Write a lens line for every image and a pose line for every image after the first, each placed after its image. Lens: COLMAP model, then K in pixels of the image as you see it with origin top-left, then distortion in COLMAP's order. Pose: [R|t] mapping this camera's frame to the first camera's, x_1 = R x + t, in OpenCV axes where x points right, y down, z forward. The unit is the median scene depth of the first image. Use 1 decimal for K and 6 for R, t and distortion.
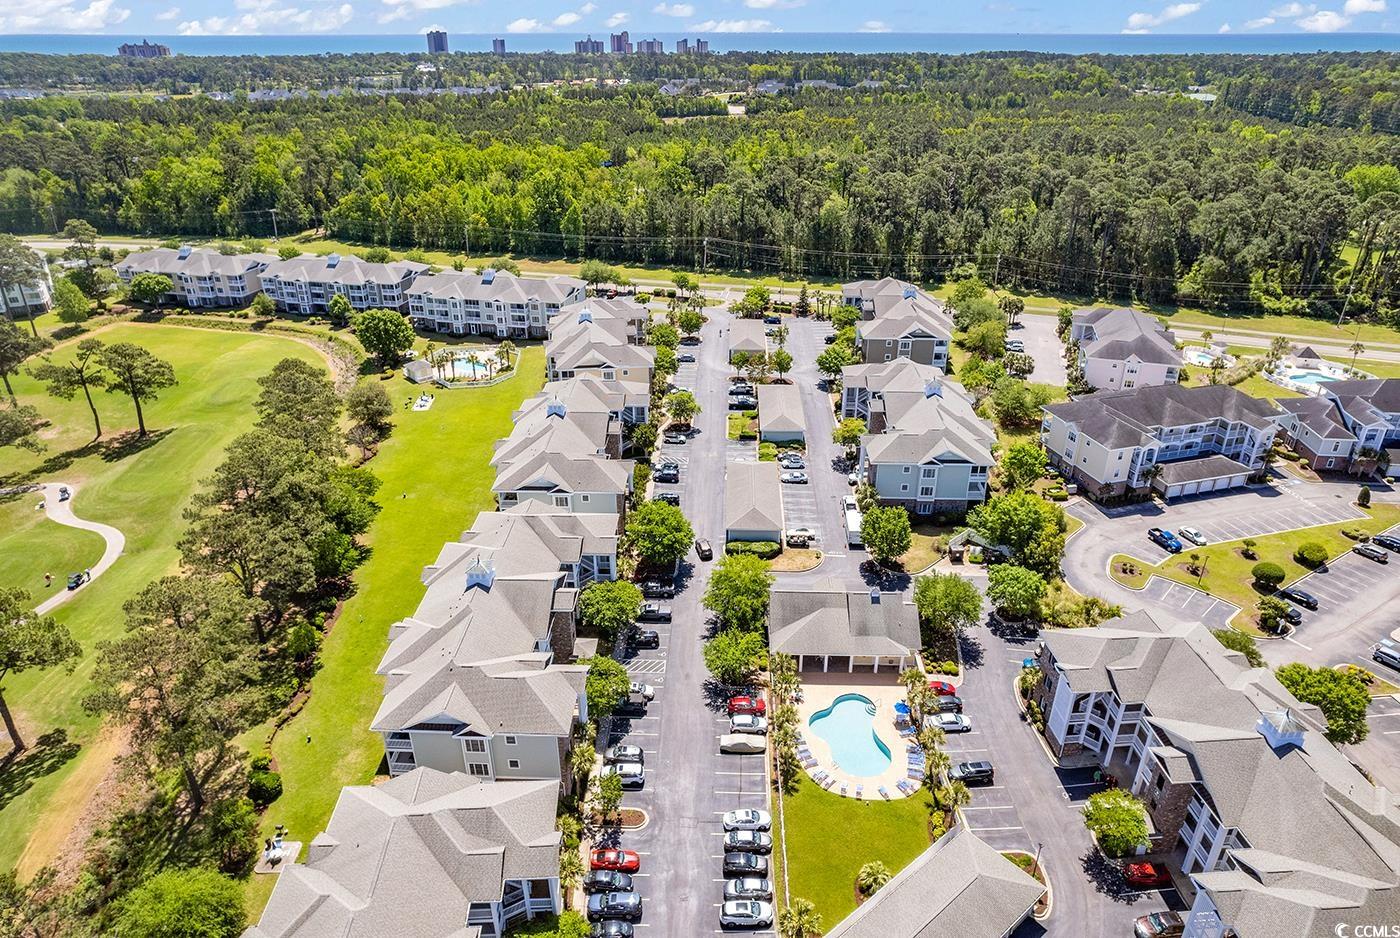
lens RADIAL K [[891.7, 0, 700.0], [0, 891.7, 469.0], [0, 0, 1]] dist [-0.076482, 0.064875]
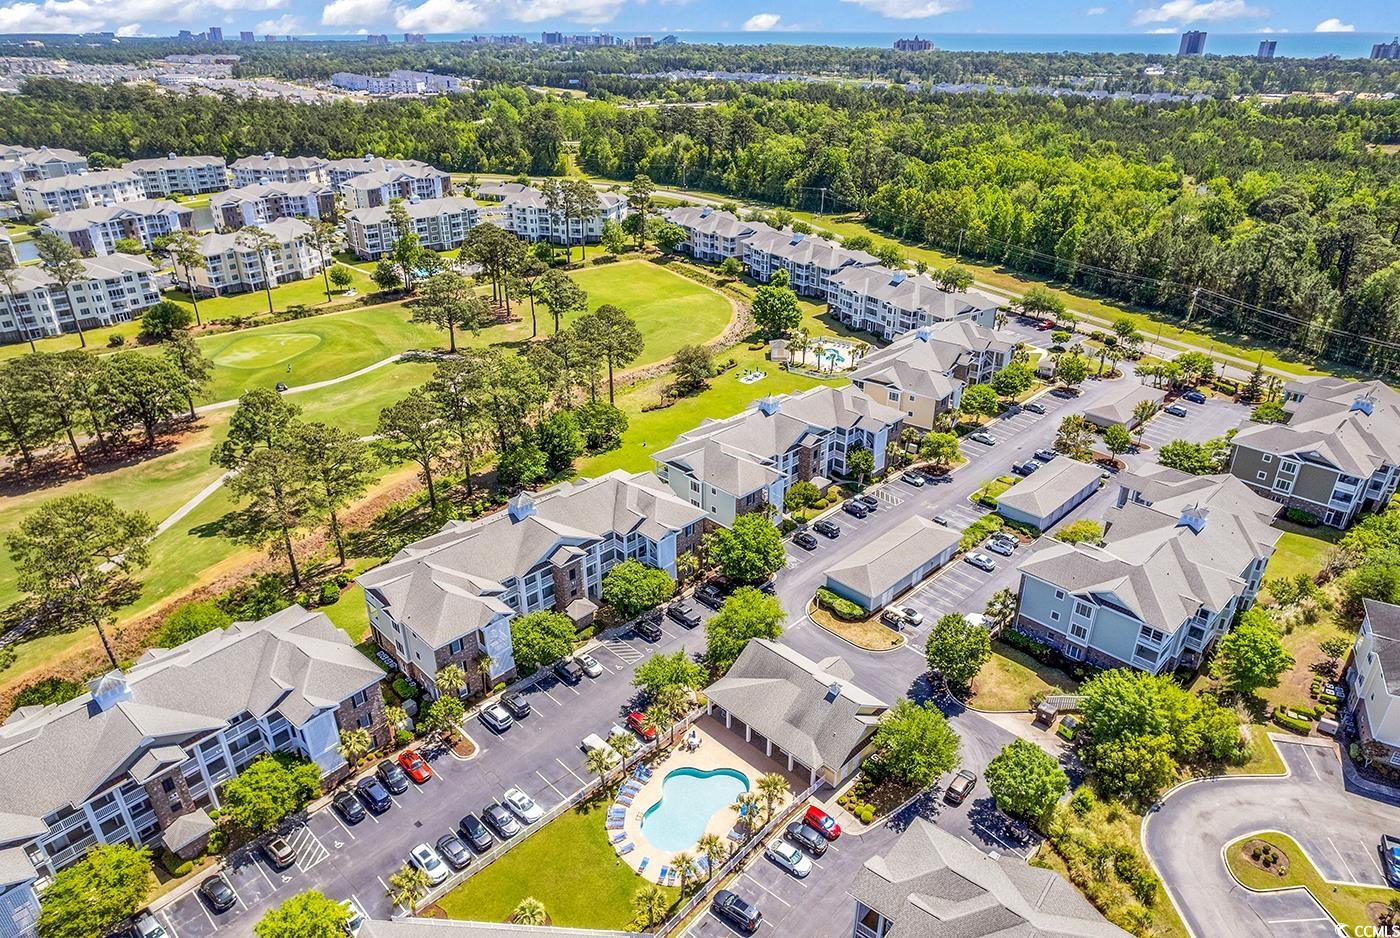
lens RADIAL K [[891.7, 0, 700.0], [0, 891.7, 469.0], [0, 0, 1]] dist [-0.076482, 0.064875]
pose [[0.725447, 0.309303, -0.614865, 0.279512], [-0.308569, 0.944685, 0.111153, -0.058172], [0.615234, 0.109093, 0.780760, 0.112829]]
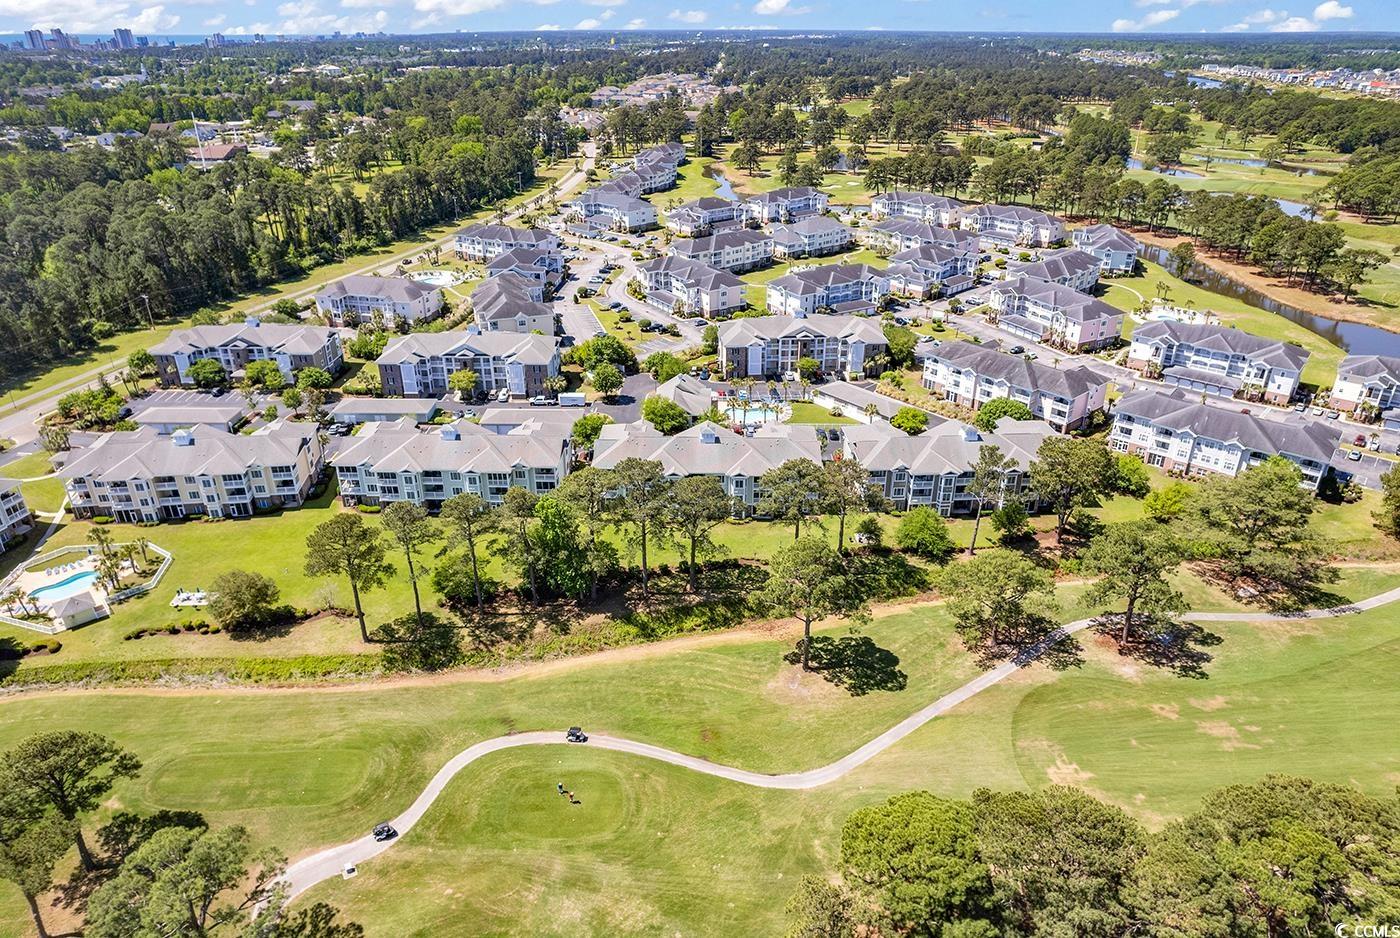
lens RADIAL K [[891.7, 0, 700.0], [0, 891.7, 469.0], [0, 0, 1]] dist [-0.076482, 0.064875]
pose [[-0.026947, -0.451973, 0.891625, -0.805542], [0.450386, 0.790799, 0.414475, -0.244529], [-0.892427, 0.412745, 0.182253, 0.342847]]
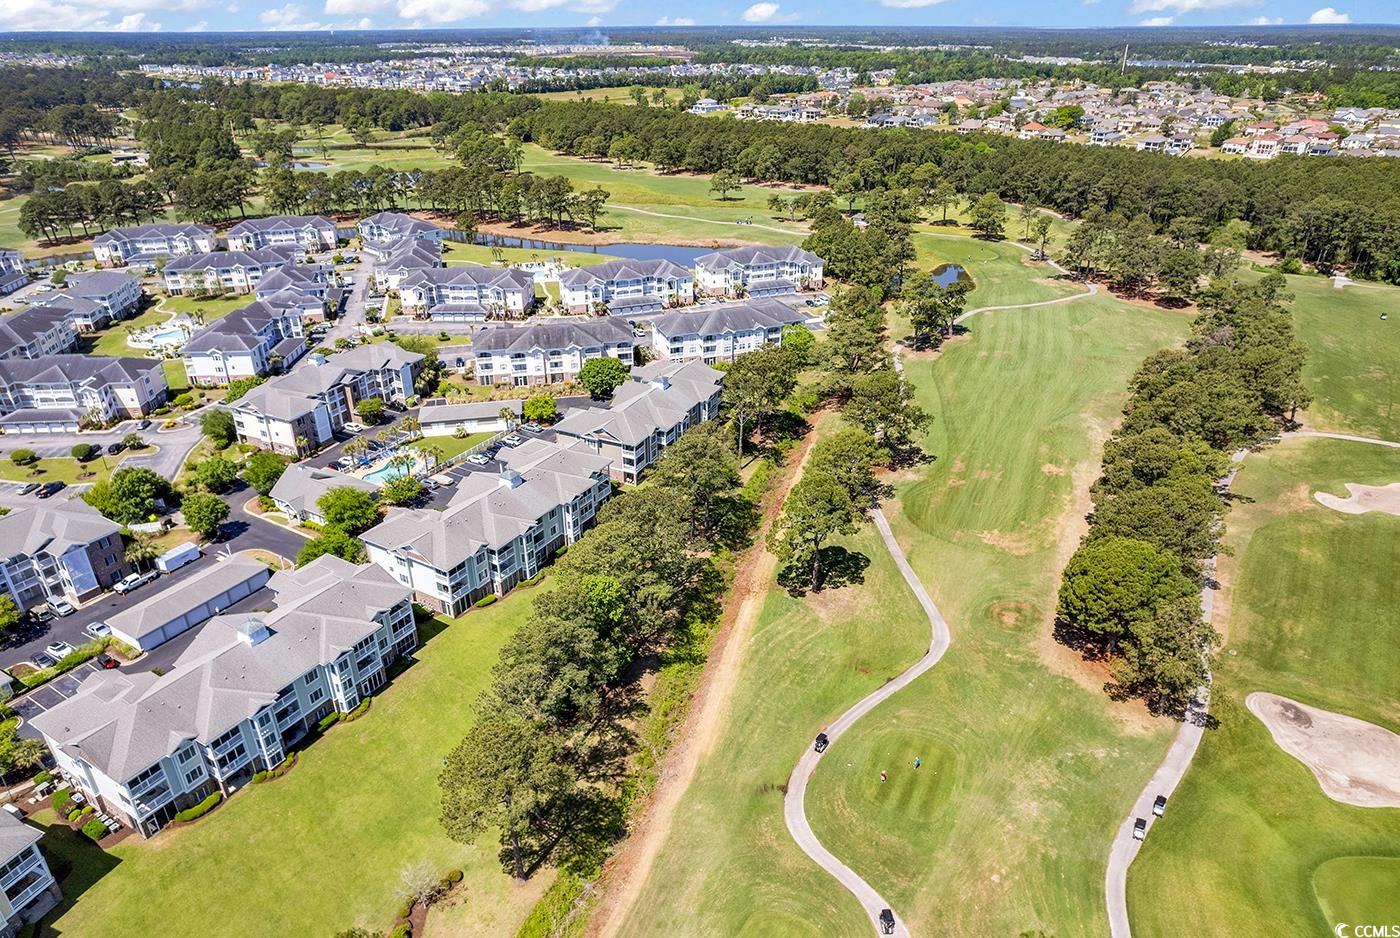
lens RADIAL K [[891.7, 0, 700.0], [0, 891.7, 469.0], [0, 0, 1]] dist [-0.076482, 0.064875]
pose [[-0.883004, -0.210042, 0.419746, -0.528969], [0.214863, 0.614192, 0.759343, -0.435479], [-0.417298, 0.760691, -0.497203, 0.729597]]
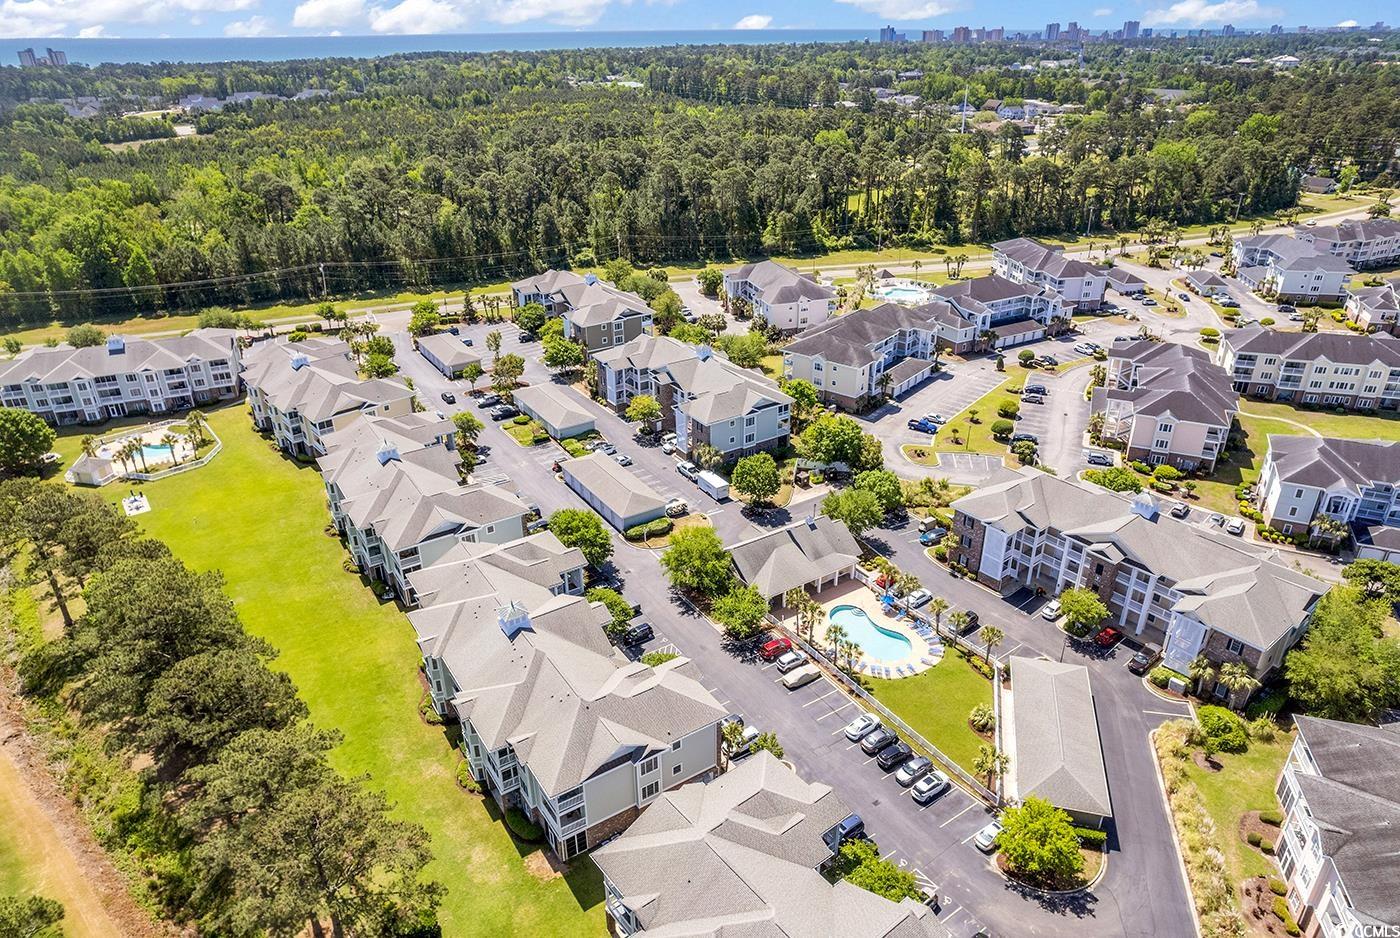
lens RADIAL K [[891.7, 0, 700.0], [0, 891.7, 469.0], [0, 0, 1]] dist [-0.076482, 0.064875]
pose [[0.819492, -0.263674, 0.508831, -0.239348], [0.264524, 0.961665, 0.072306, -0.022341], [-0.508390, 0.075344, 0.857825, 0.042004]]
